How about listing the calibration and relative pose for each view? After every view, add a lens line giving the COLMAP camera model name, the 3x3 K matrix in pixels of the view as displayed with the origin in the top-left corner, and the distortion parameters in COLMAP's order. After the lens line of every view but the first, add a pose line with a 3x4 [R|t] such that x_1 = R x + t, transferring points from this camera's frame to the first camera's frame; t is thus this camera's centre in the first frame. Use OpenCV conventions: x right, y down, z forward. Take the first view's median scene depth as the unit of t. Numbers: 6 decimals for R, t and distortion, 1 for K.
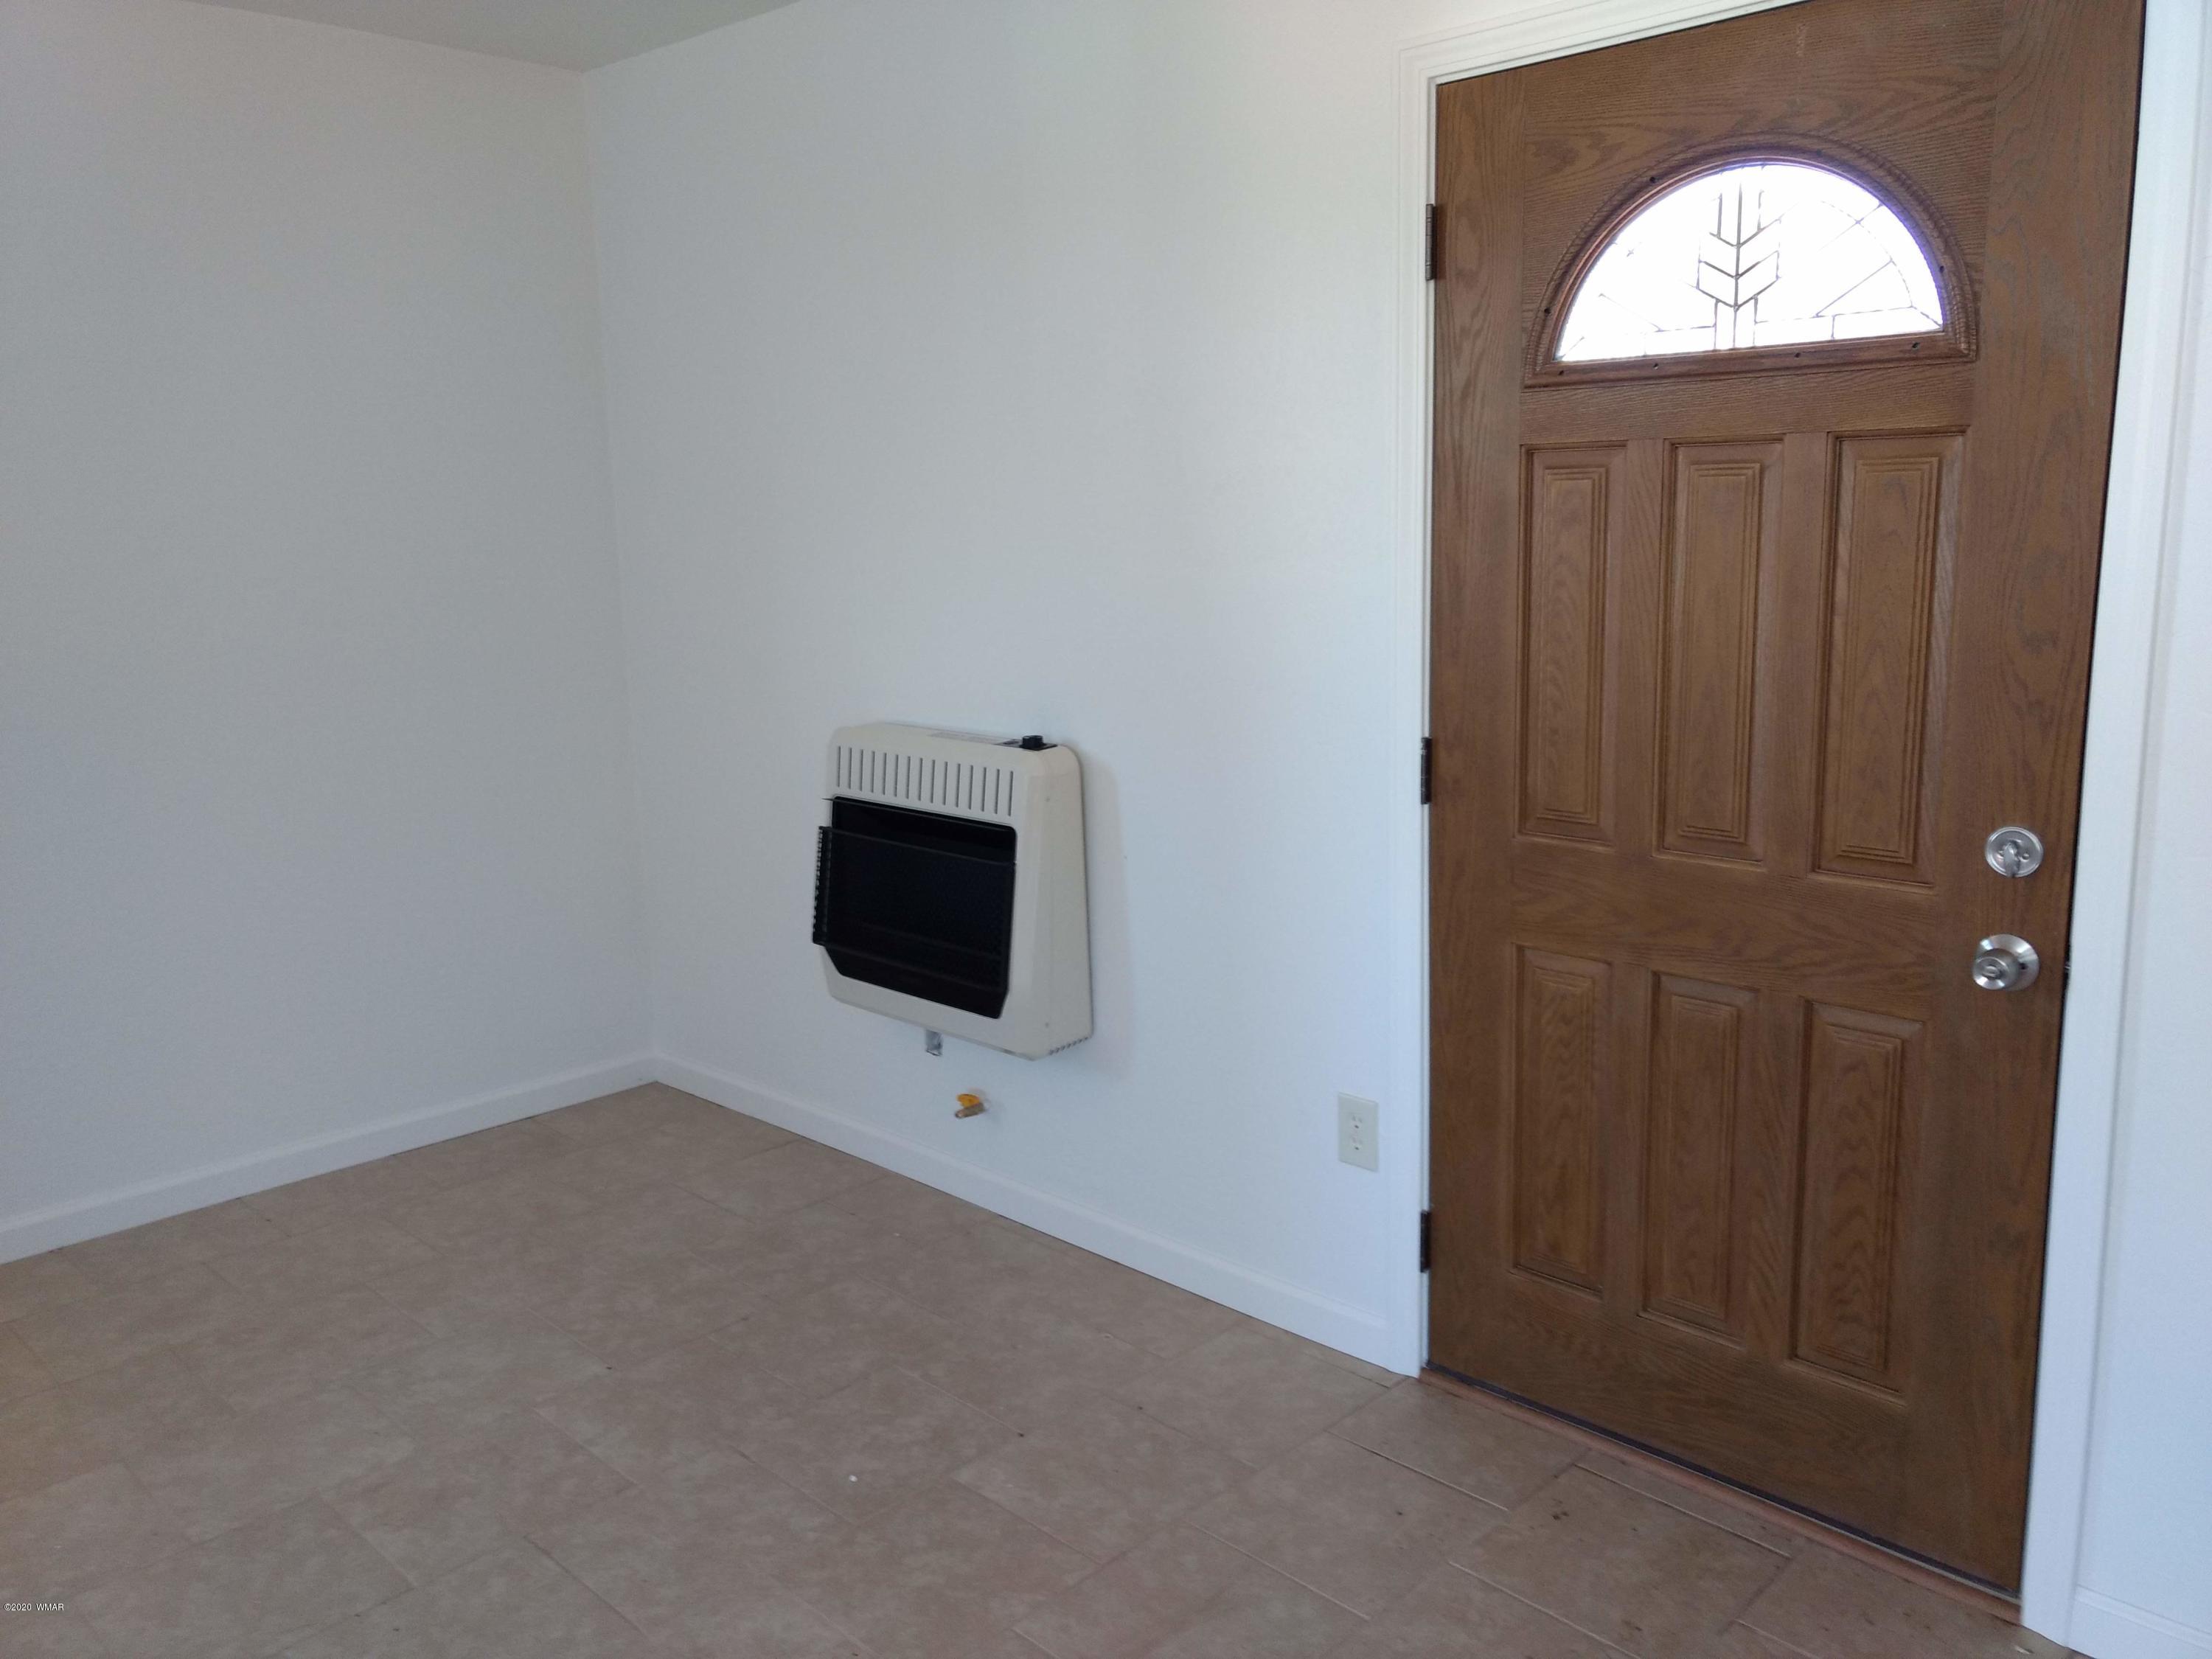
lens RADIAL K [[1704.2, 0, 1106.0], [0, 1704.2, 829.5], [0, 0, 1]] dist [0.051208, -0.055523]
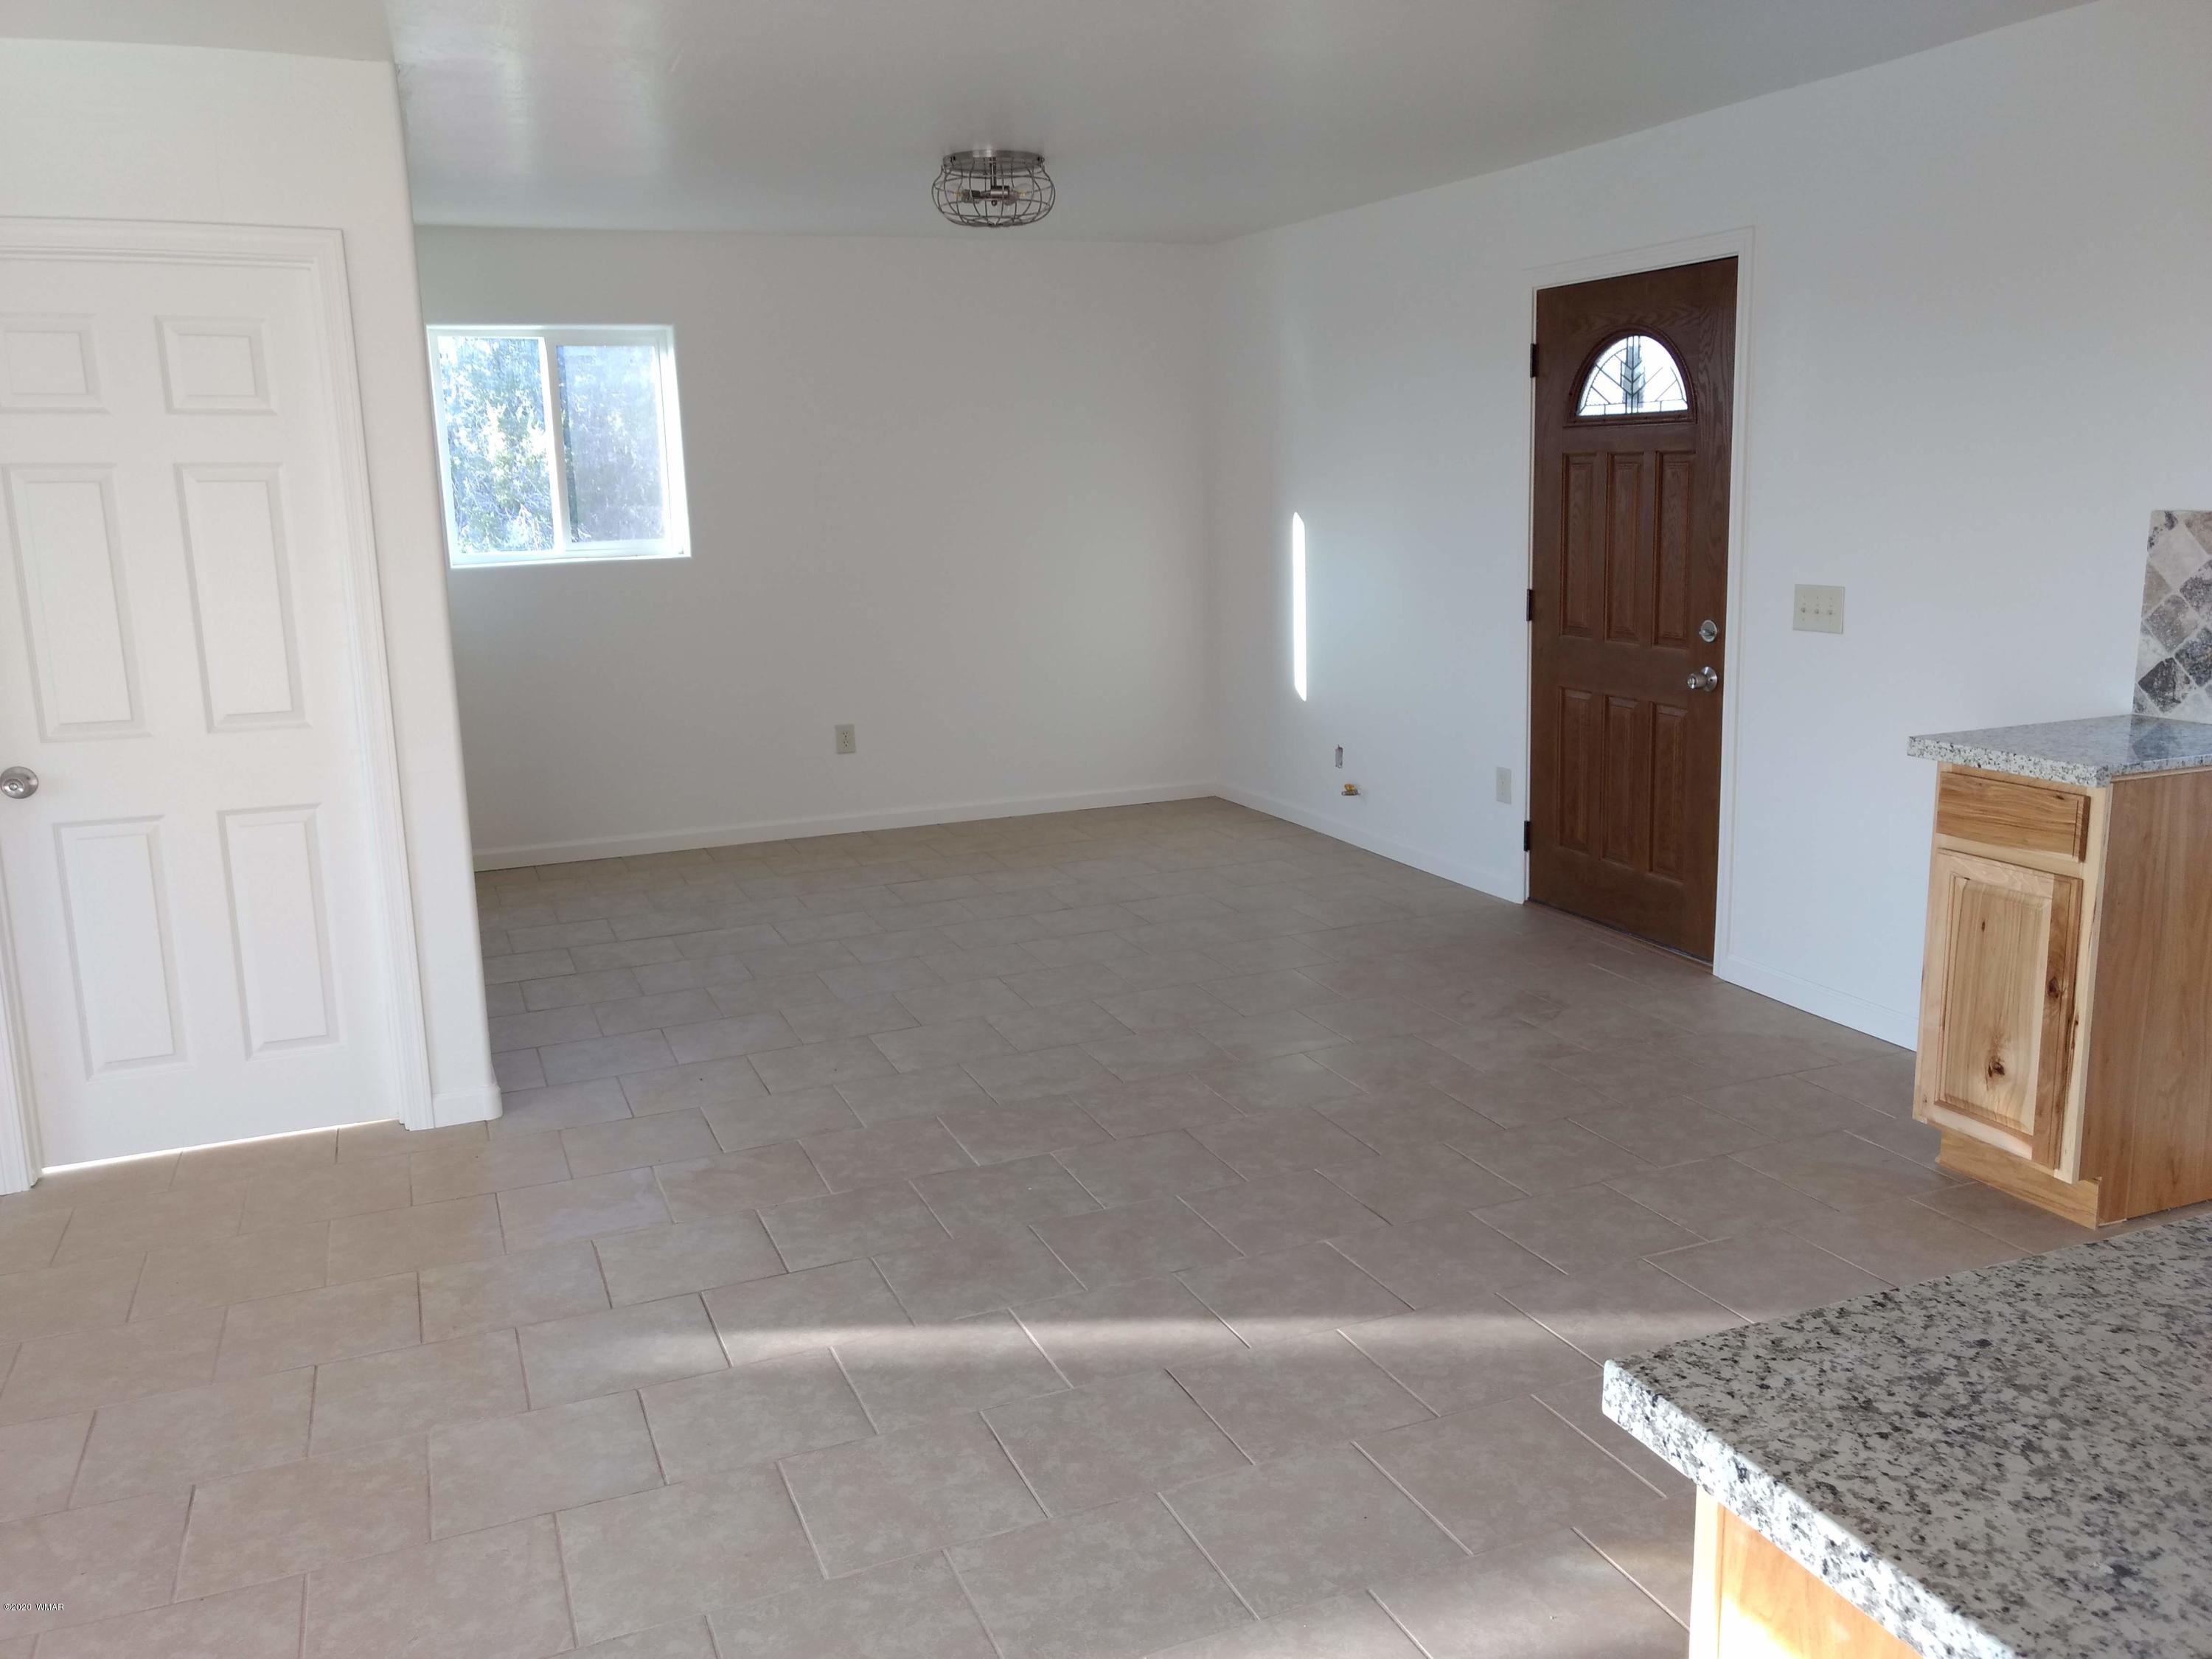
lens RADIAL K [[1704.2, 0, 1106.0], [0, 1704.2, 829.5], [0, 0, 1]] dist [0.051208, -0.055523]
pose [[0.920918, 0.079042, -0.381657, 0.578135], [-0.066811, 0.996741, 0.045216, 0.197427], [0.383987, -0.016141, 0.923197, -1.266921]]
